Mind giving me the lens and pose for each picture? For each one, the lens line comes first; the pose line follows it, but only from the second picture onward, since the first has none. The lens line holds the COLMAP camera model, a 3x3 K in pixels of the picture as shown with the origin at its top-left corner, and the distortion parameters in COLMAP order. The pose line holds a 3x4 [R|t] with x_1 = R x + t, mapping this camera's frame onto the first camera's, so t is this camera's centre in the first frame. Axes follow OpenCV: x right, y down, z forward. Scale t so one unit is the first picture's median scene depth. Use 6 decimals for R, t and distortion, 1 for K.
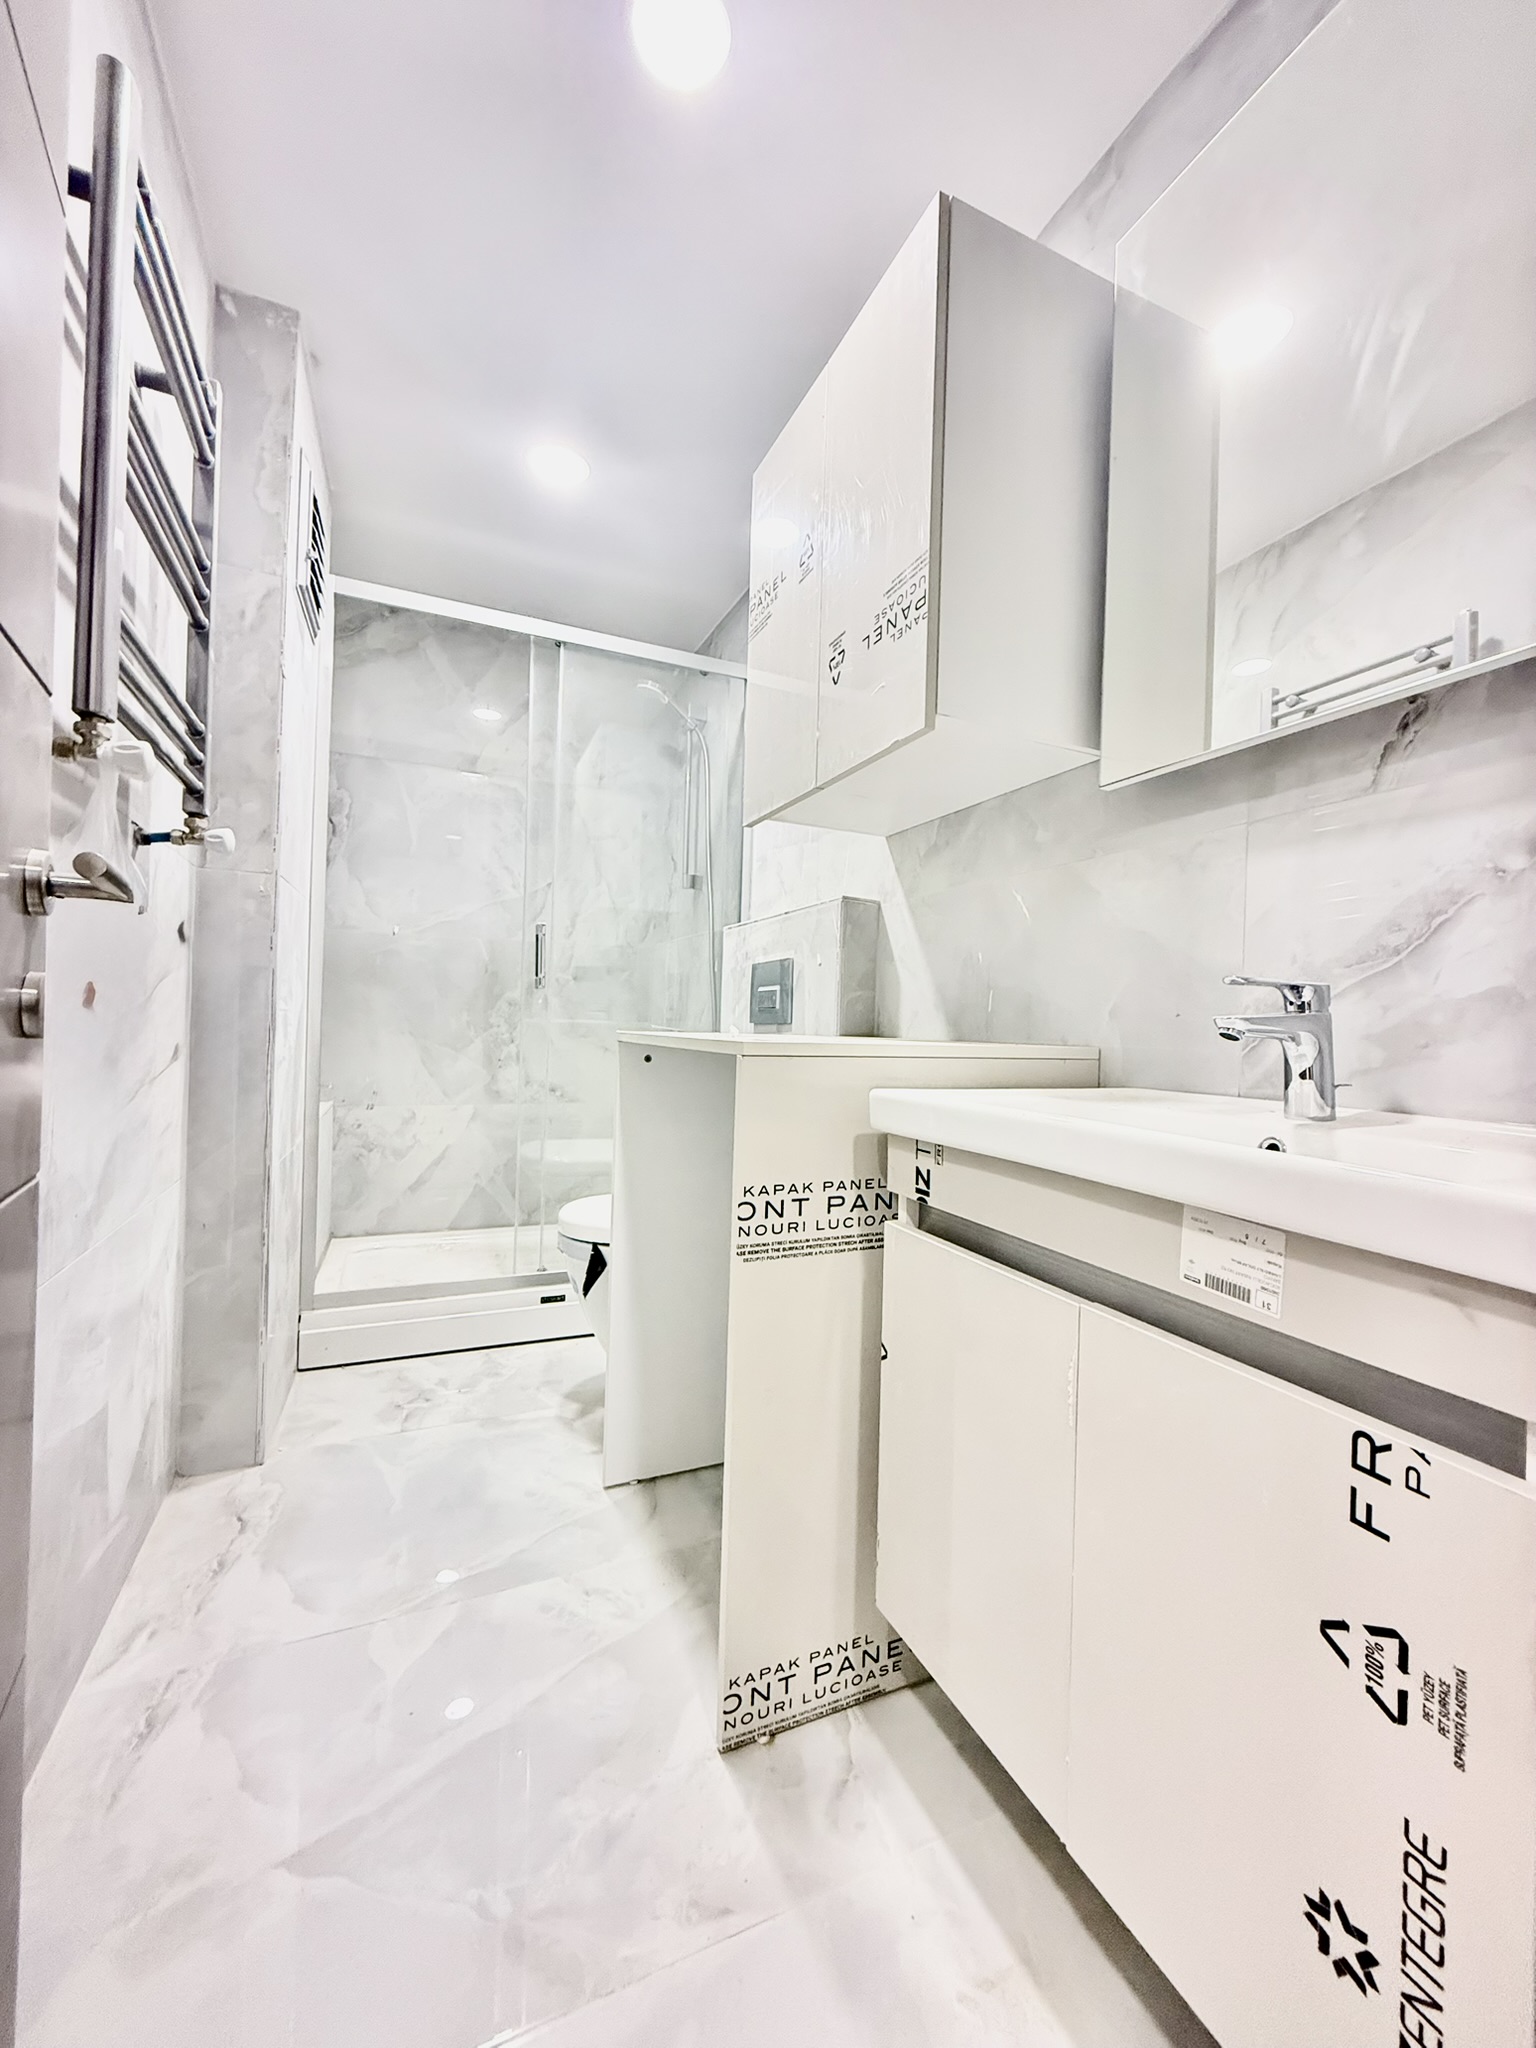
lens RADIAL K [[818.5, 0, 774.2], [0, 818.5, 1024.0], [0, 0, 1]] dist [-0.000841, 0.000038]
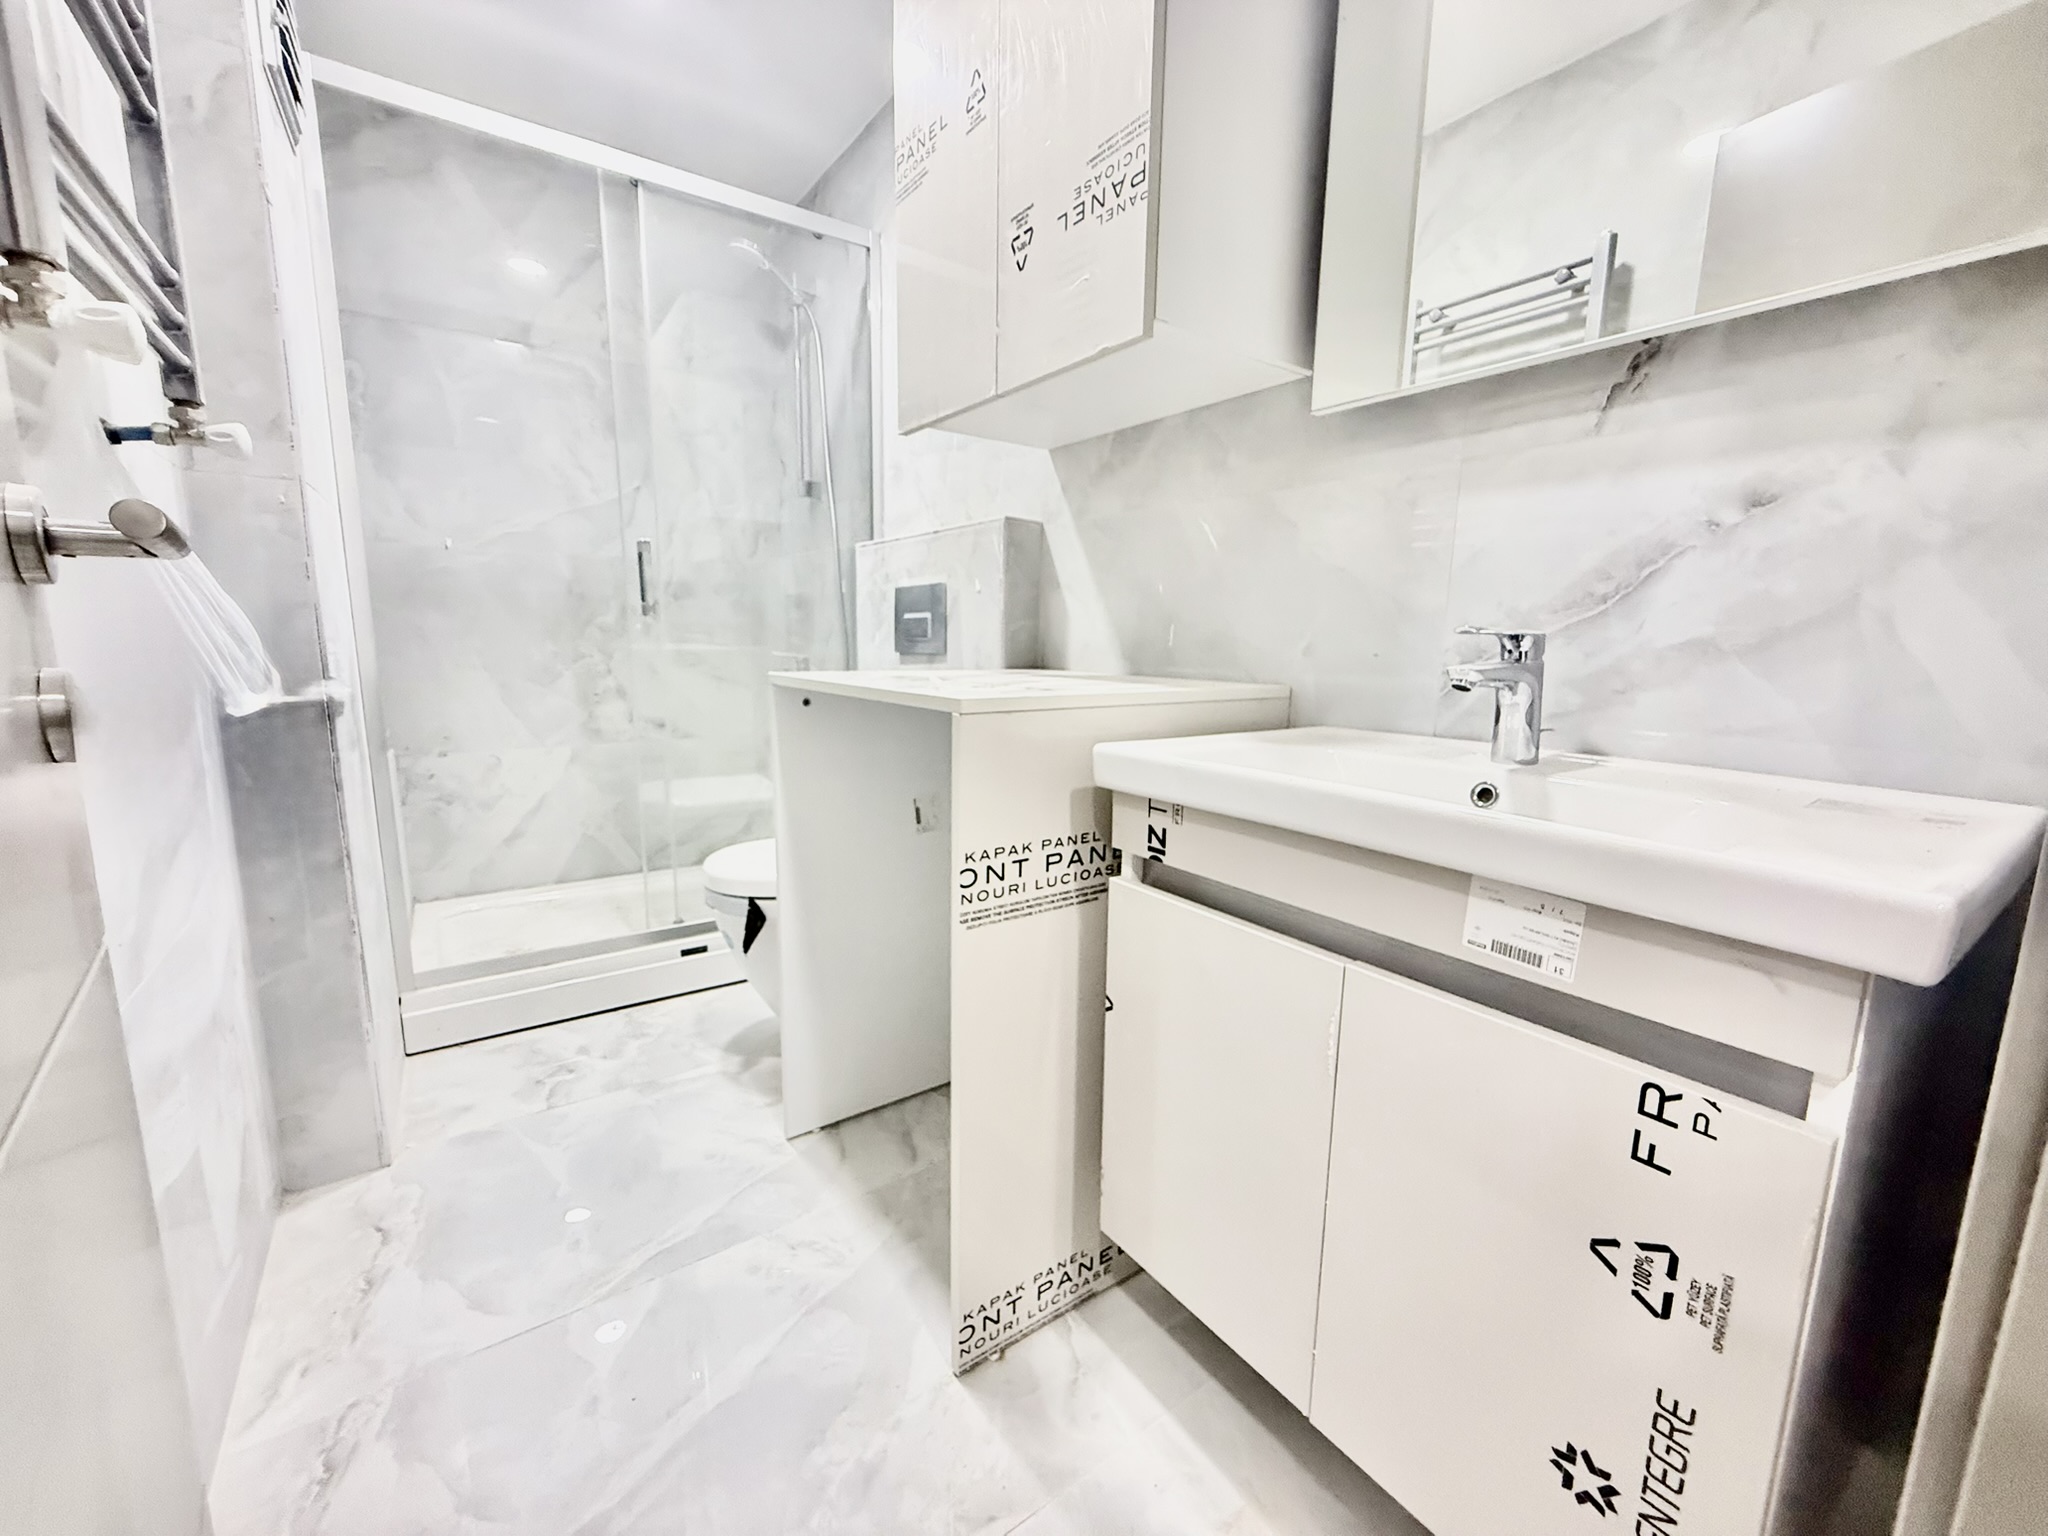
lens RADIAL K [[818.5, 0, 1022.6], [0, 818.5, 769.4], [0, 0, 1]] dist [-0.000841, 0.000038]
pose [[0.979797, -0.046184, 0.194588, -0.140203], [0.012411, 0.985137, 0.171323, -0.051843], [-0.199608, -0.165446, 0.965807, 0.090414]]
